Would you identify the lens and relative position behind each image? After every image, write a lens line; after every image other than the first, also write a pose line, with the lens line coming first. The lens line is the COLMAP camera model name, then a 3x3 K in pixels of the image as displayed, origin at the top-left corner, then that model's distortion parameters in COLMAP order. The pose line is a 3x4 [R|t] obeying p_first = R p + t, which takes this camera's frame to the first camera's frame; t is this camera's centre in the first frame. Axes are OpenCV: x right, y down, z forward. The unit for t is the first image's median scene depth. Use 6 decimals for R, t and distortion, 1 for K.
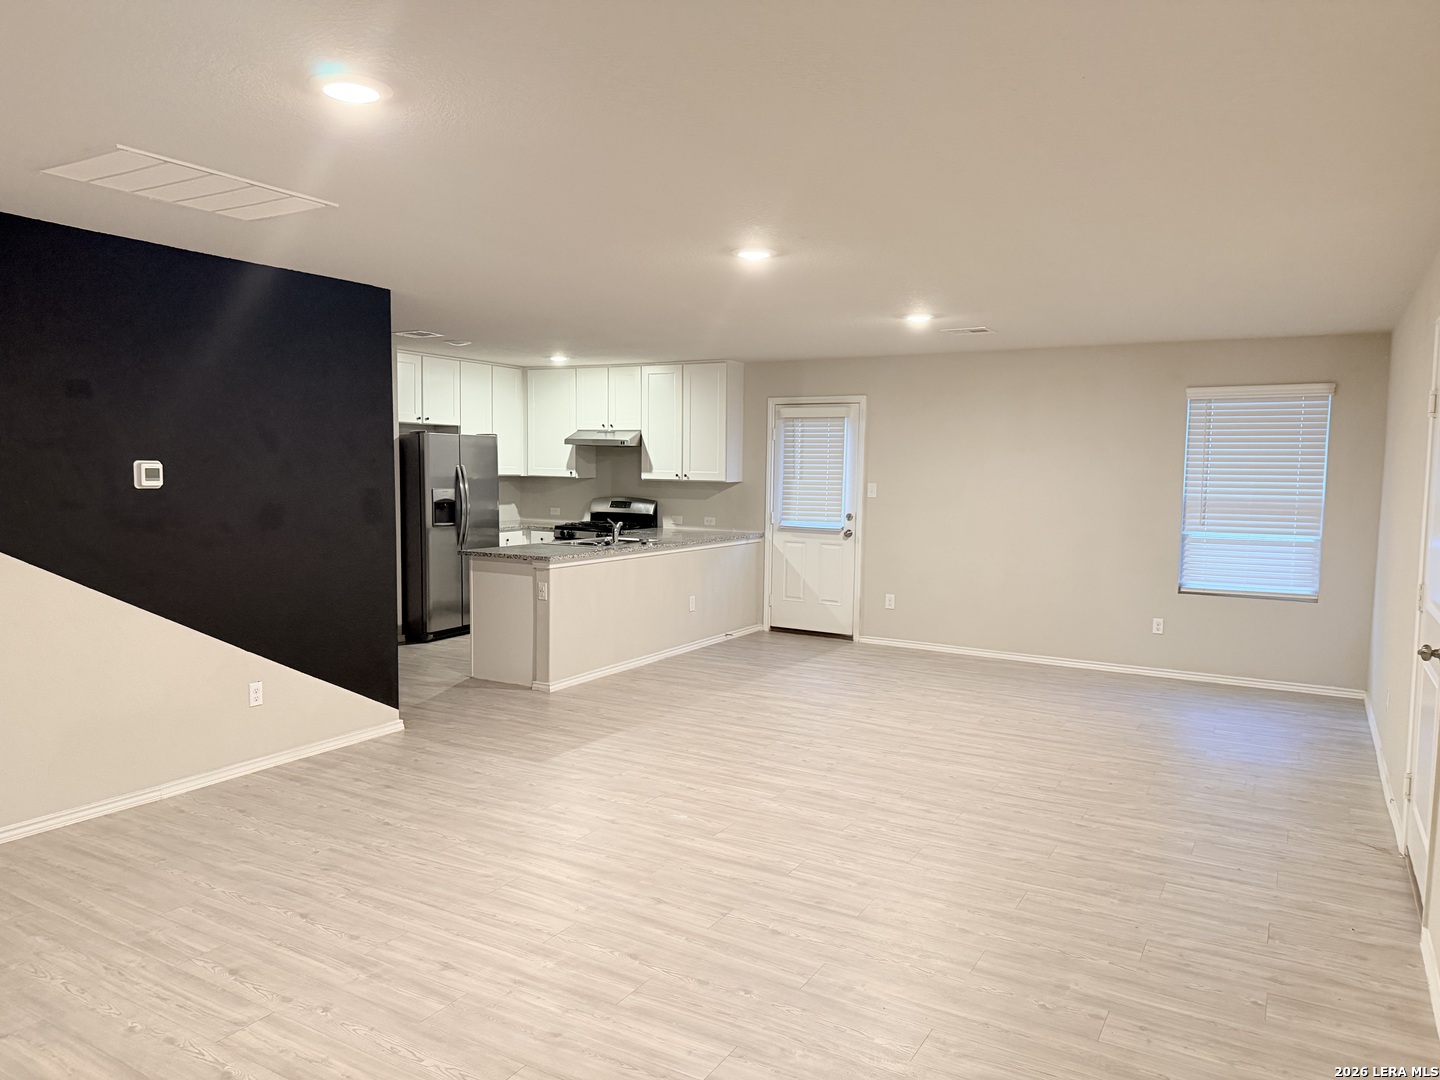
lens RADIAL K [[1018.4, 0, 720.0], [0, 1018.4, 540.0], [0, 0, 1]] dist [0.045721, -0.065236]
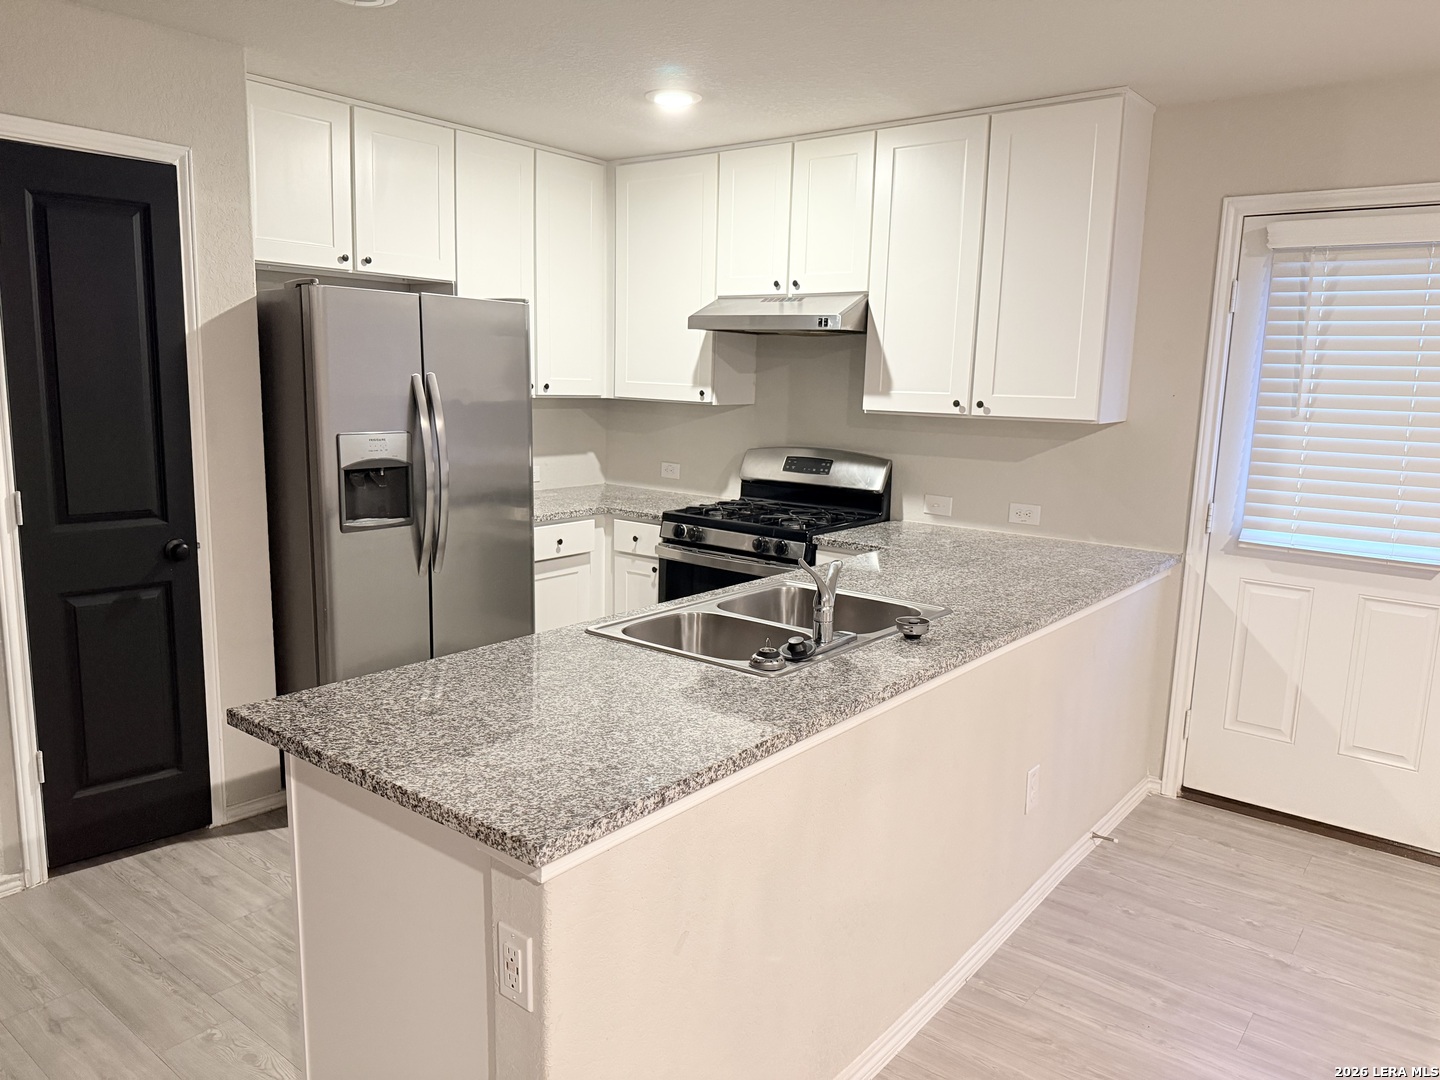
lens RADIAL K [[1018.4, 0, 720.0], [0, 1018.4, 540.0], [0, 0, 1]] dist [0.045721, -0.065236]
pose [[0.989299, 0.034437, -0.141778, -0.074682], [-0.022577, 0.996174, 0.084427, -0.041002], [0.144143, -0.080323, 0.986291, 0.572815]]
